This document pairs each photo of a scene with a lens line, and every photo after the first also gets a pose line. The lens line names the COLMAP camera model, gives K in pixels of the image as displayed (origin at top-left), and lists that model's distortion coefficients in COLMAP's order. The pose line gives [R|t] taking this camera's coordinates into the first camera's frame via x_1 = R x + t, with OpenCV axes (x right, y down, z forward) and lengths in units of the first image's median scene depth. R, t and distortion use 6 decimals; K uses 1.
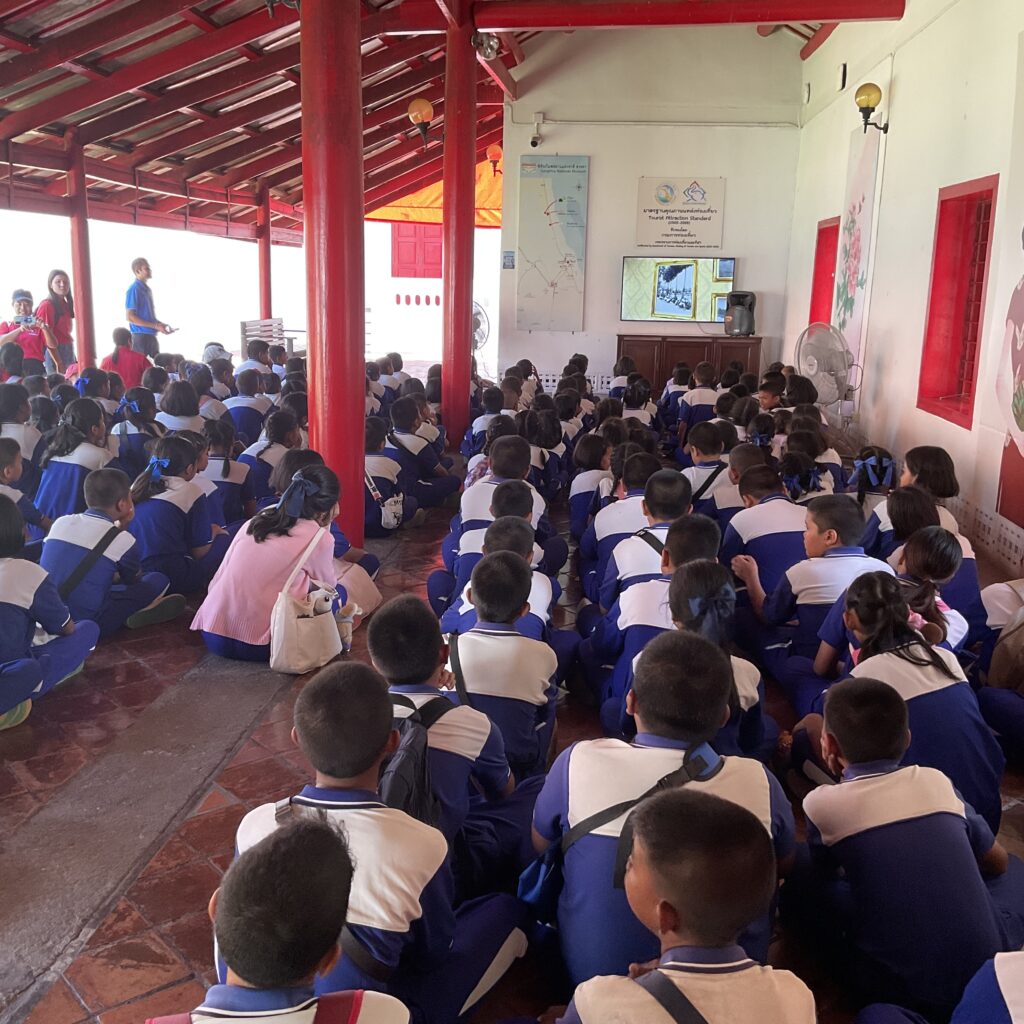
lens RADIAL K [[1129.9, 0, 512.0], [0, 1129.9, 512.0], [0, 0, 1]] dist [0.132780, -0.306578]
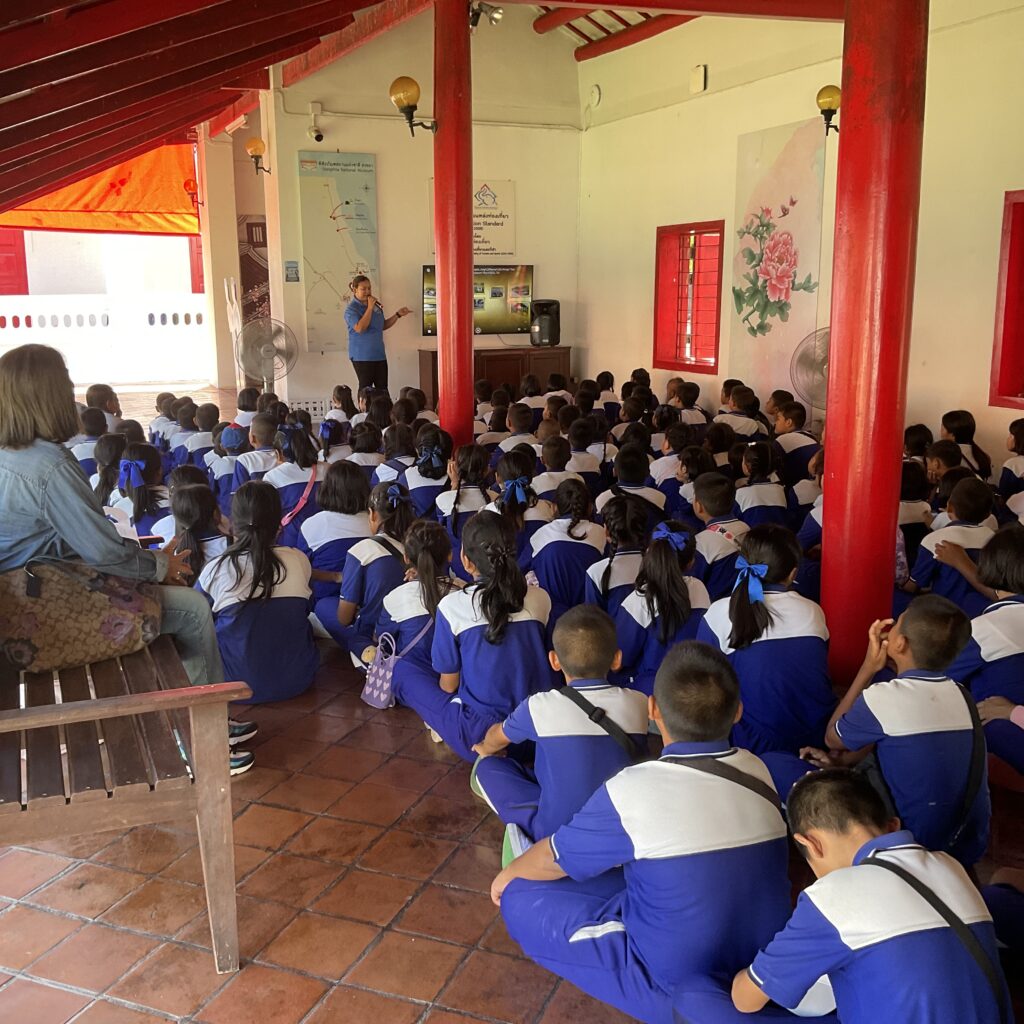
lens RADIAL K [[1129.9, 0, 512.0], [0, 1129.9, 512.0], [0, 0, 1]] dist [0.132780, -0.306578]
pose [[0.878087, -0.122497, 0.462556, -0.284048], [0.124677, 0.991857, 0.025991, -0.044297], [-0.461973, 0.034848, 0.886209, 0.170242]]
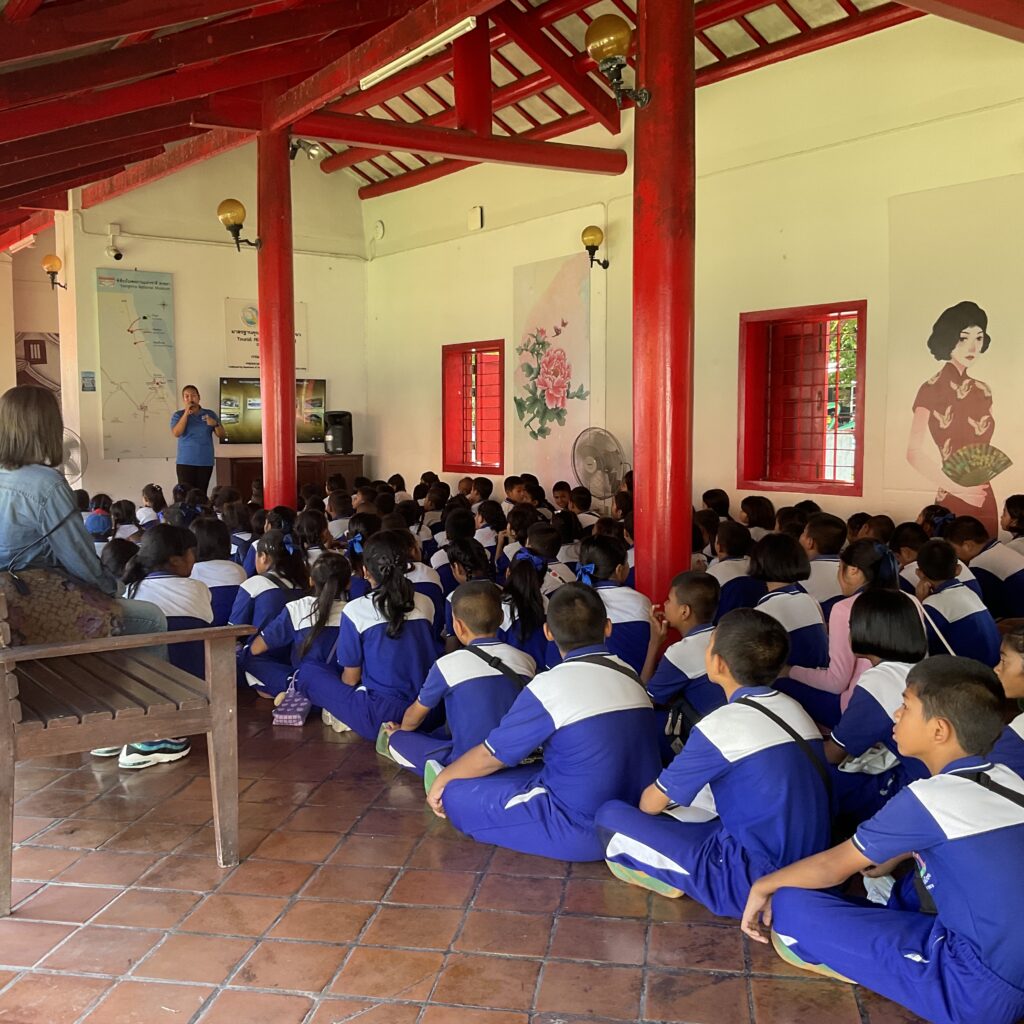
lens RADIAL K [[1129.9, 0, 512.0], [0, 1129.9, 512.0], [0, 0, 1]] dist [0.132780, -0.306578]
pose [[0.755704, -0.080563, 0.649939, -0.346465], [0.156014, 0.985980, -0.059185, -0.019476], [-0.636059, 0.146126, 0.757678, 0.139636]]
